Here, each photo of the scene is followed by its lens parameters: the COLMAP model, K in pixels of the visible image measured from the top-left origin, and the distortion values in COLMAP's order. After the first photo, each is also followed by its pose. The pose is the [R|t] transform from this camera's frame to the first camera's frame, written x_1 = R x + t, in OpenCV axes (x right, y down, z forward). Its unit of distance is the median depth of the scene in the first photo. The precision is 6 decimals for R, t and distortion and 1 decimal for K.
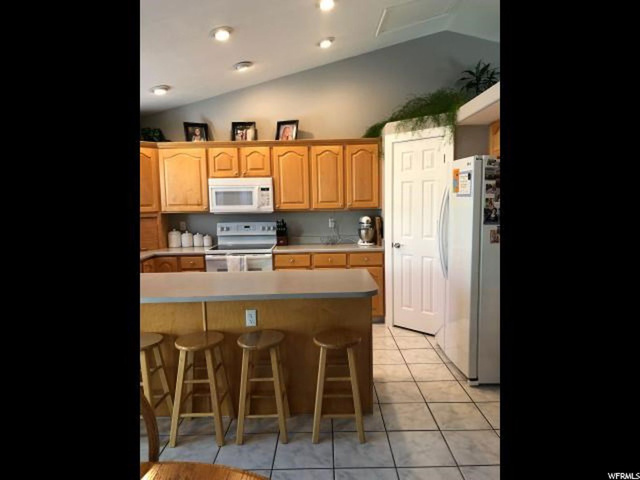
lens RADIAL K [[392.9, 0, 320.0], [0, 392.9, 240.0], [0, 0, 1]] dist [0.005410, -0.000955]
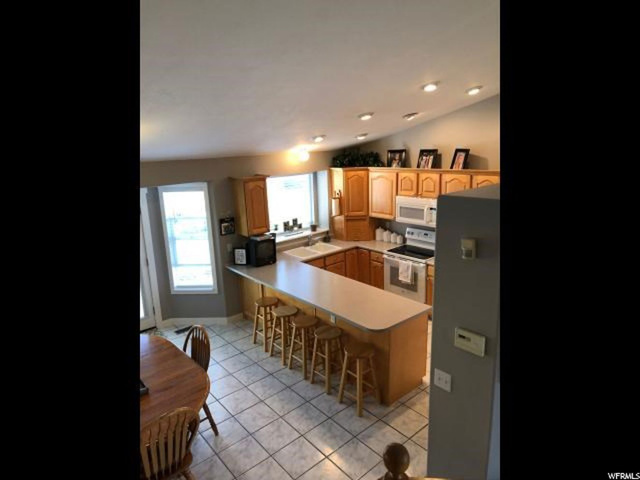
lens RADIAL K [[392.9, 0, 320.0], [0, 392.9, 240.0], [0, 0, 1]] dist [0.005410, -0.000955]
pose [[0.647543, 0.181408, -0.740121, 0.540432], [-0.053905, 0.979722, 0.192974, -0.248888], [0.760120, -0.085063, 0.644191, -0.045956]]
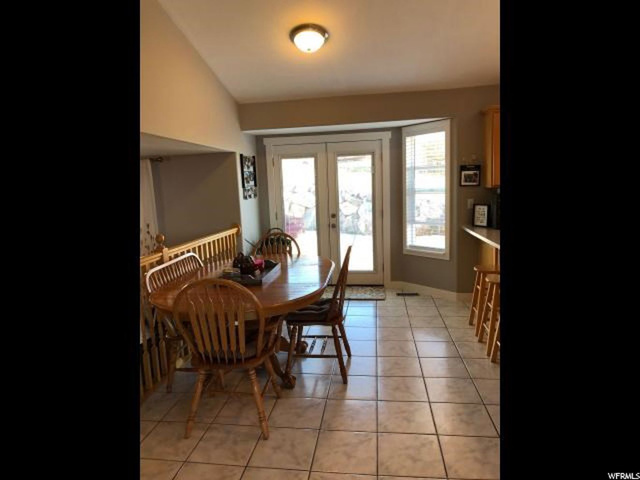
lens RADIAL K [[392.9, 0, 320.0], [0, 392.9, 240.0], [0, 0, 1]] dist [0.005410, -0.000955]
pose [[-0.144073, 0.163031, -0.976045, 0.471847], [-0.054956, 0.983495, 0.172387, -0.034279], [0.988040, 0.078476, -0.132735, 0.294366]]
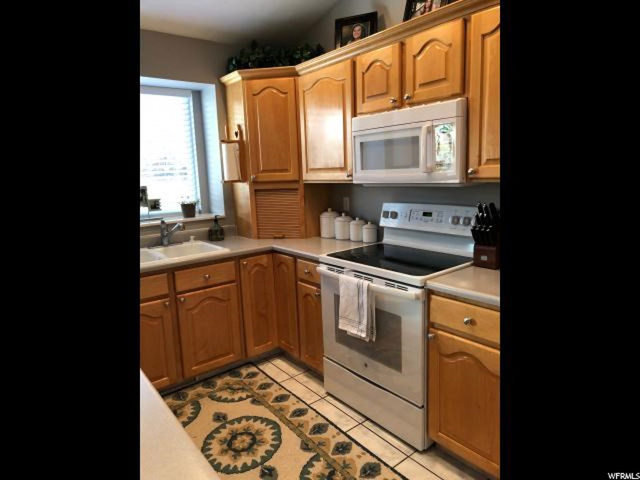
lens RADIAL K [[392.9, 0, 320.0], [0, 392.9, 240.0], [0, 0, 1]] dist [0.005410, -0.000955]
pose [[0.615816, 0.131969, -0.776759, 0.116734], [-0.057637, 0.990777, 0.122635, -0.056655], [0.785779, -0.030750, 0.617743, 0.632831]]
